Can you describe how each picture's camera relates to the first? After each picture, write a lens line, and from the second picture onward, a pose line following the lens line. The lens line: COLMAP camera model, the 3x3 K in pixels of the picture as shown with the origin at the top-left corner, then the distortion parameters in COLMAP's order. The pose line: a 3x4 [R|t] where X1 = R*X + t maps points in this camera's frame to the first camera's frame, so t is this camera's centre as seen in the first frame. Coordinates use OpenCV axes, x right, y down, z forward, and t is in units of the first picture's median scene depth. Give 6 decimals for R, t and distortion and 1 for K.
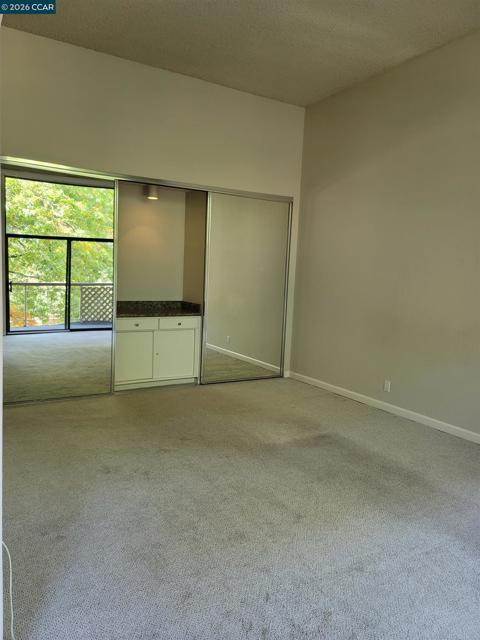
lens RADIAL K [[462.7, 0, 239.6], [0, 462.7, 319.0], [0, 0, 1]] dist [0.052868, -0.029314]
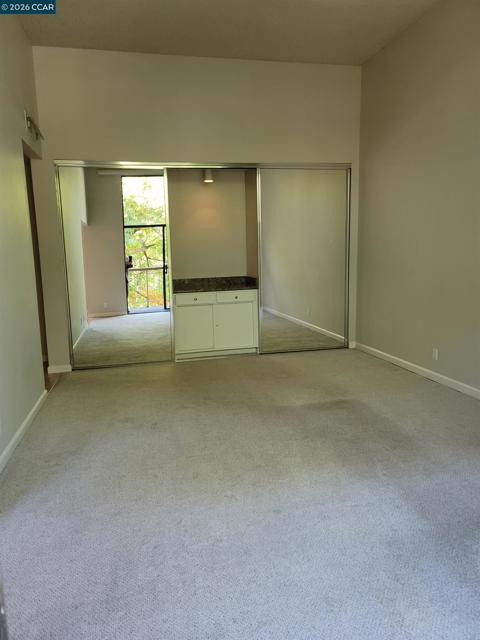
lens RADIAL K [[462.7, 0, 259.5], [0, 462.7, 321.5], [0, 0, 1]] dist [0.052868, -0.029314]
pose [[0.952549, -0.020984, -0.303662, 0.246378], [0.036023, 0.998381, 0.044008, 0.021403], [0.302247, -0.052859, 0.951763, -0.004843]]
